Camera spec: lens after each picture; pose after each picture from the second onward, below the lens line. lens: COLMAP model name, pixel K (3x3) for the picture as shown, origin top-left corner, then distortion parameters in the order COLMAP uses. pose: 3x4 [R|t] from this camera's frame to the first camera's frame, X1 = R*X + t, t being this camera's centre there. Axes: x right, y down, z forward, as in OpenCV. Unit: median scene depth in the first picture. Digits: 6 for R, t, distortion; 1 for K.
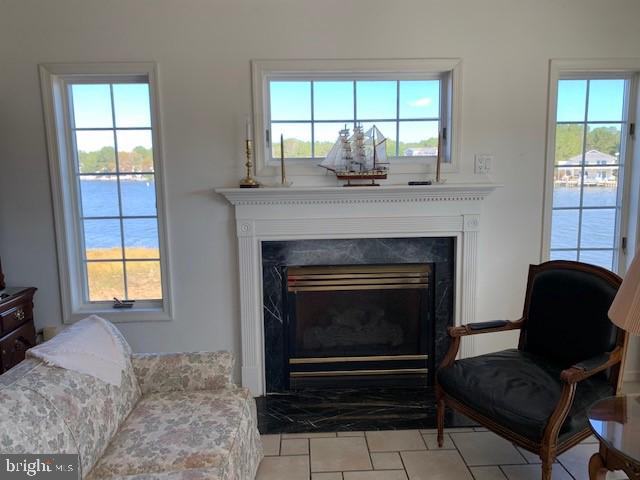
lens RADIAL K [[479.4, 0, 315.7], [0, 479.4, 236.4], [0, 0, 1]] dist [0.045727, -0.078620]
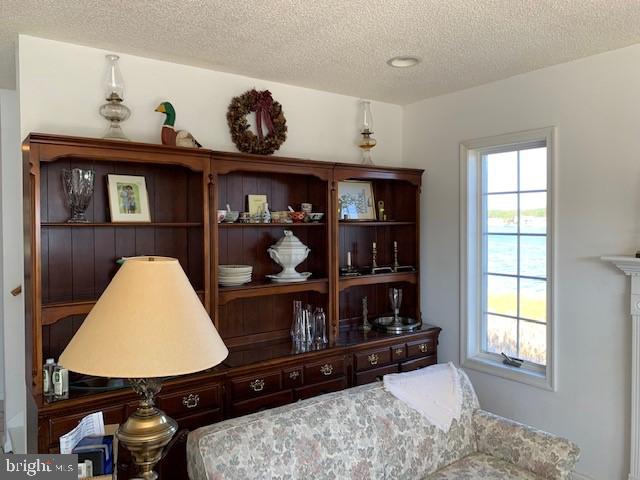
lens RADIAL K [[479.4, 0, 317.1], [0, 479.4, 238.7], [0, 0, 1]] dist [0.045727, -0.078620]
pose [[0.559020, 0.041187, -0.828131, 0.286910], [-0.119711, 0.992310, -0.031457, -0.049767], [0.820467, 0.116721, 0.559652, 0.086016]]
